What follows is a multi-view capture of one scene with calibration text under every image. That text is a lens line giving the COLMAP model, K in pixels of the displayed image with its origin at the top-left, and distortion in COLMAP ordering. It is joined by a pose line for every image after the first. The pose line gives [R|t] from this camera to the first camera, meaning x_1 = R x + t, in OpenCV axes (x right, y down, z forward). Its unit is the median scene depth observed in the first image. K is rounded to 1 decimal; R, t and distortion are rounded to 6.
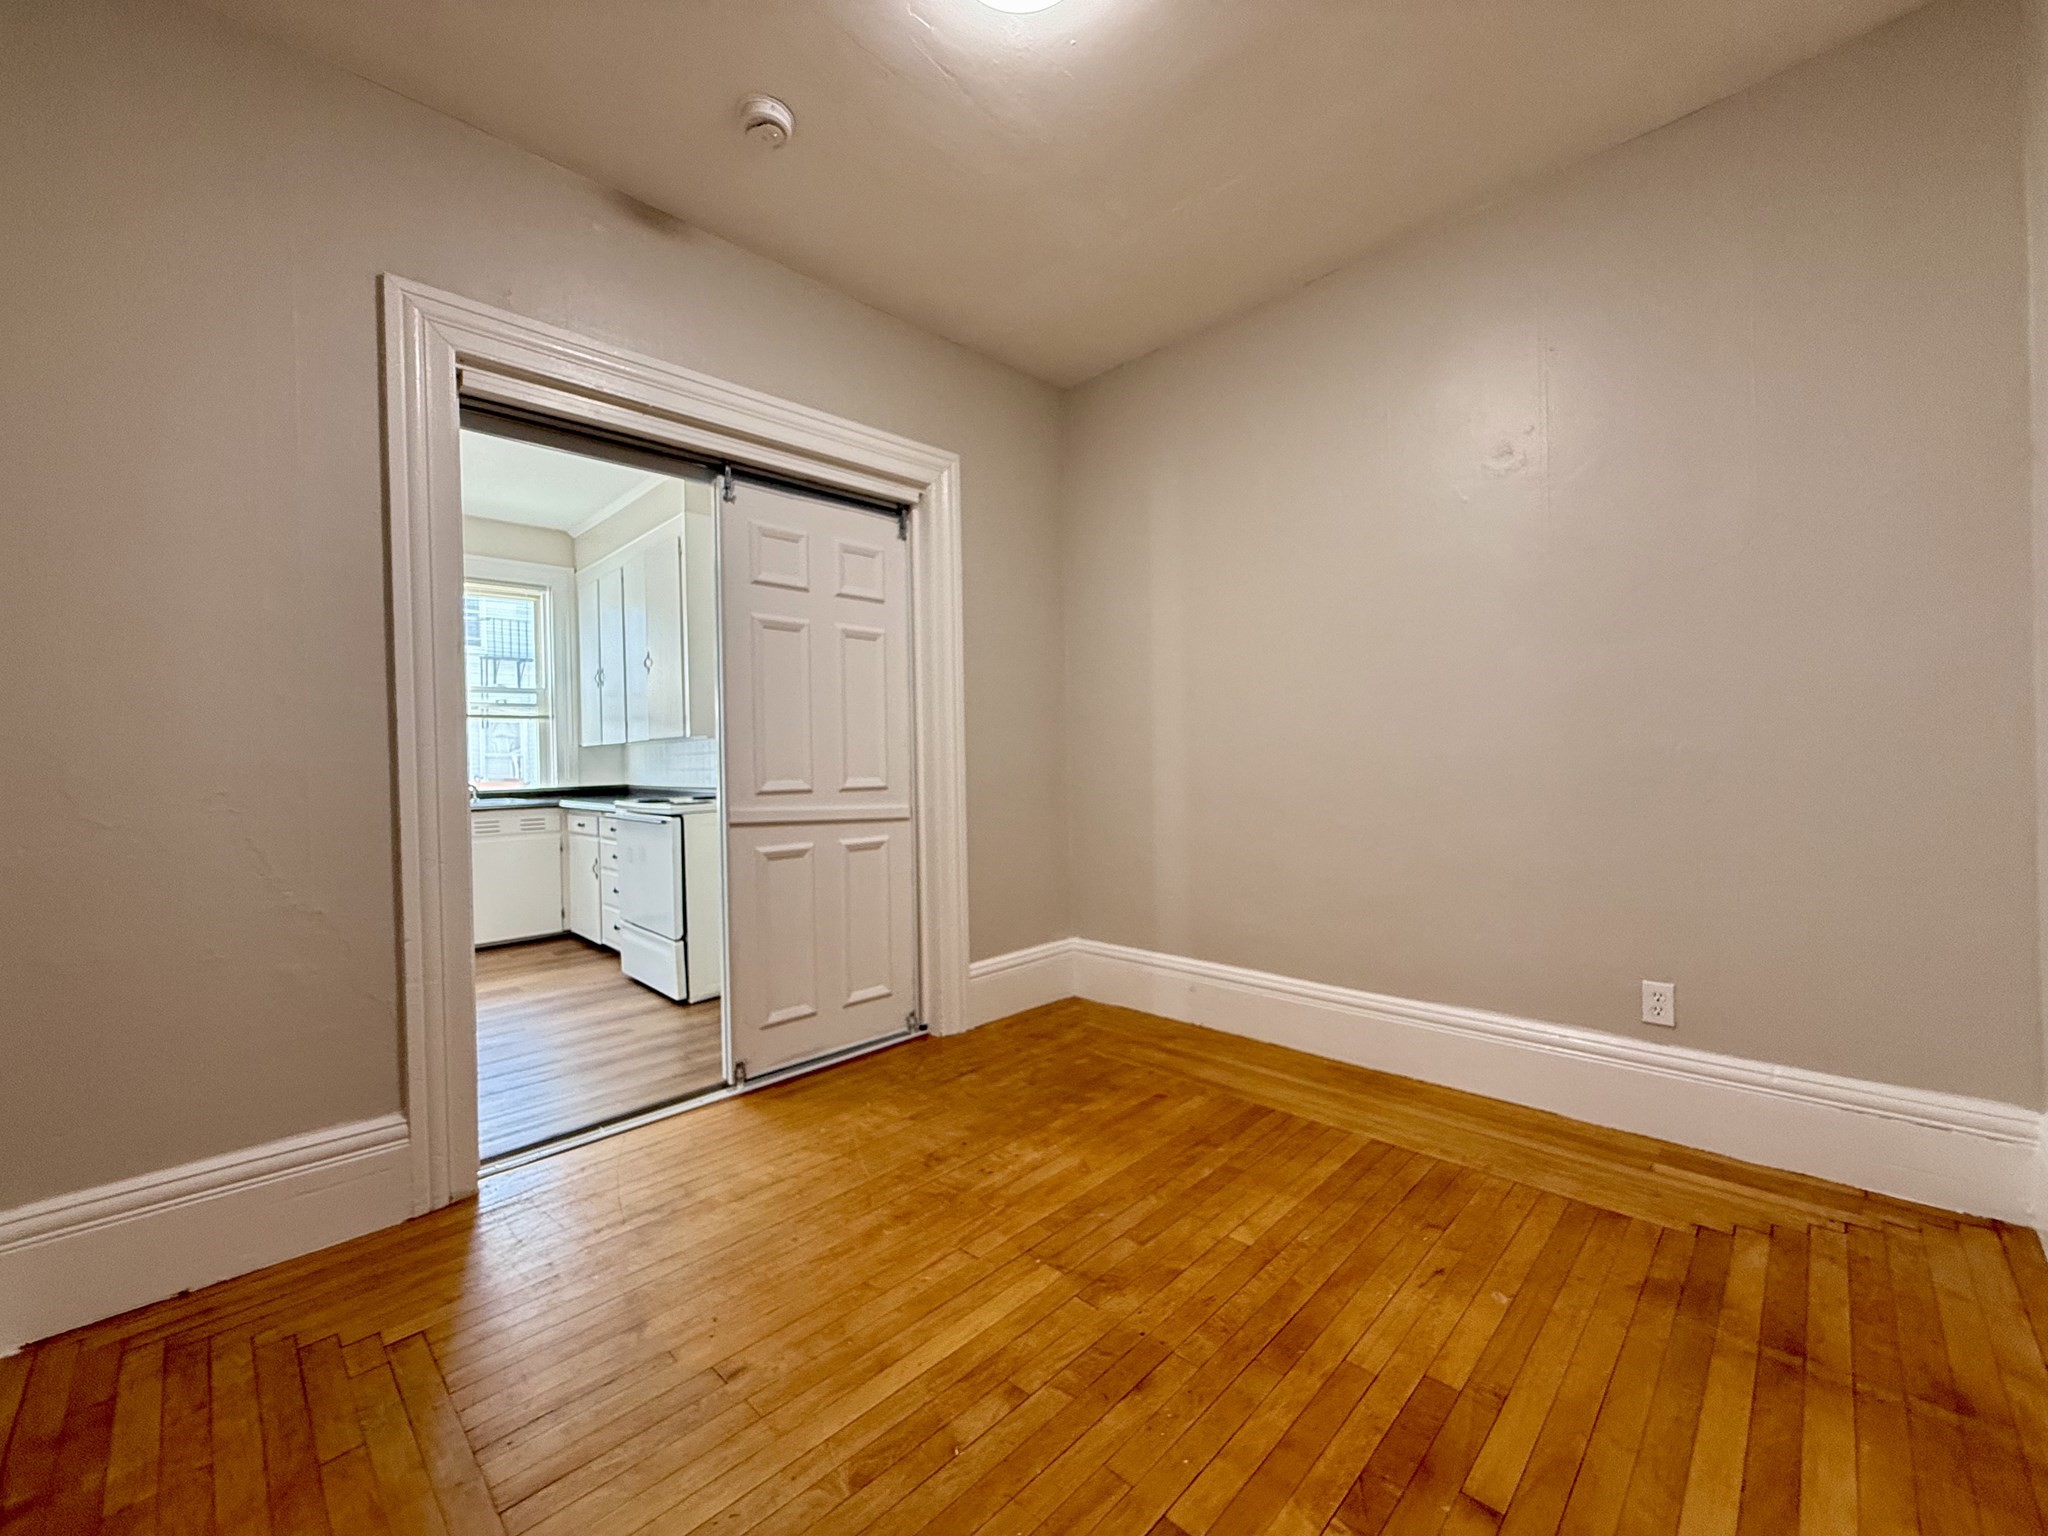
lens RADIAL K [[816.5, 0, 1018.0], [0, 816.5, 766.0], [0, 0, 1]] dist [-0.000090, 0.000553]
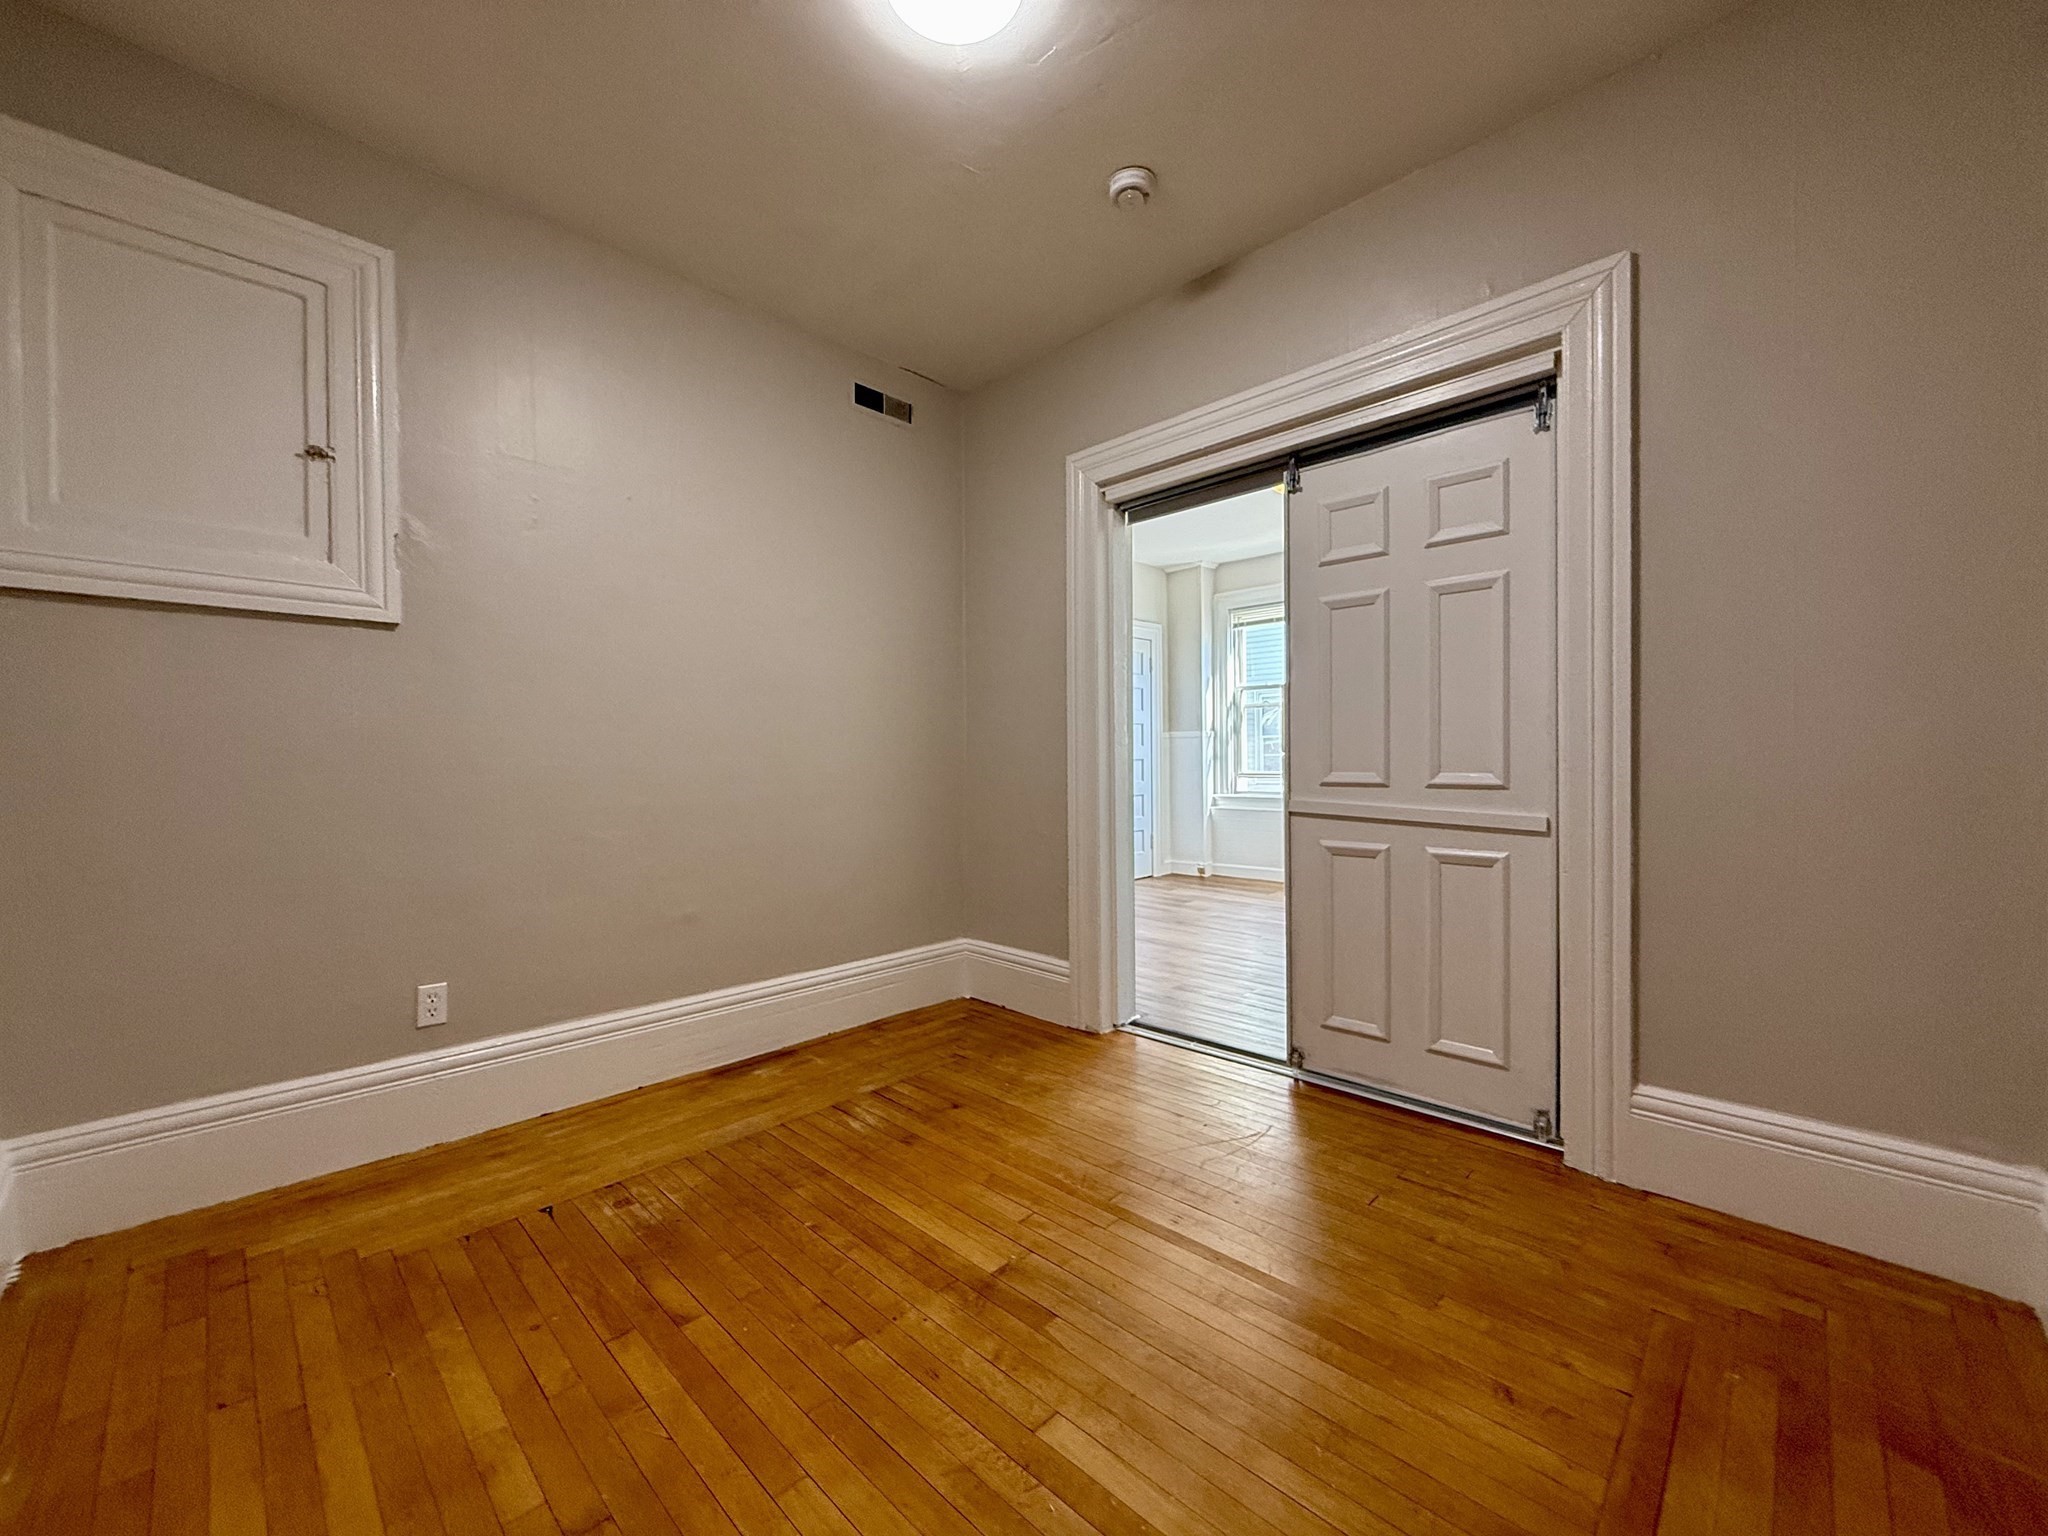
lens RADIAL K [[816.5, 0, 1021.7], [0, 816.5, 763.5], [0, 0, 1]] dist [-0.000090, 0.000553]
pose [[0.010068, 0.027831, -0.999562, 0.633270], [0.005321, 0.999597, 0.027885, -0.019319], [0.999935, -0.005599, 0.009916, 0.626096]]
